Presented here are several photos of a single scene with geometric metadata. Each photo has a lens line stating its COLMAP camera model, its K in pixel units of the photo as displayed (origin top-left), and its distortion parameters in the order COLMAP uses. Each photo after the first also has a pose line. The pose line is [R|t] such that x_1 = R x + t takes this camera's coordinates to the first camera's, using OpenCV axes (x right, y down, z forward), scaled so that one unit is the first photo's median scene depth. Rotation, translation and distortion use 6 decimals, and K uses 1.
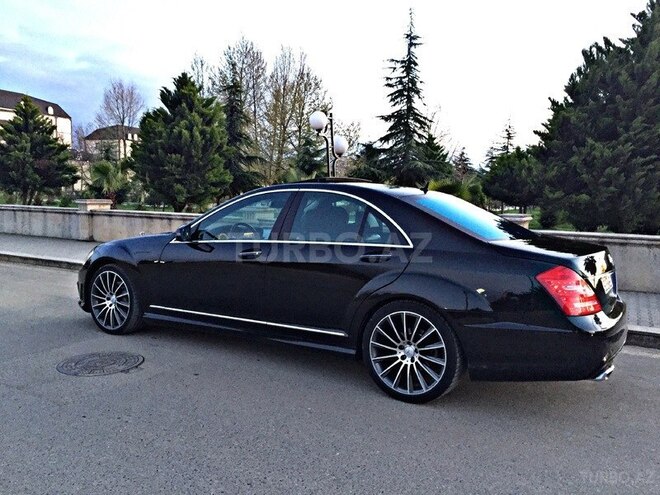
lens RADIAL K [[575.7, 0, 330.0], [0, 575.7, 250.5], [0, 0, 1]] dist [0.065898, -0.046661]
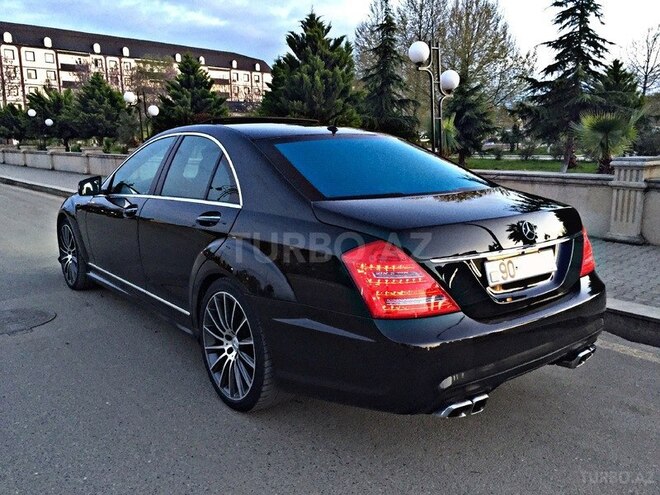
lens RADIAL K [[575.7, 0, 331.0], [0, 575.7, 251.7], [0, 0, 1]] dist [0.065898, -0.046661]
pose [[0.943124, 0.036011, -0.330484, 0.110975], [-0.005270, 0.995610, 0.093446, -0.004166], [0.332399, -0.086390, 0.939174, 0.073130]]
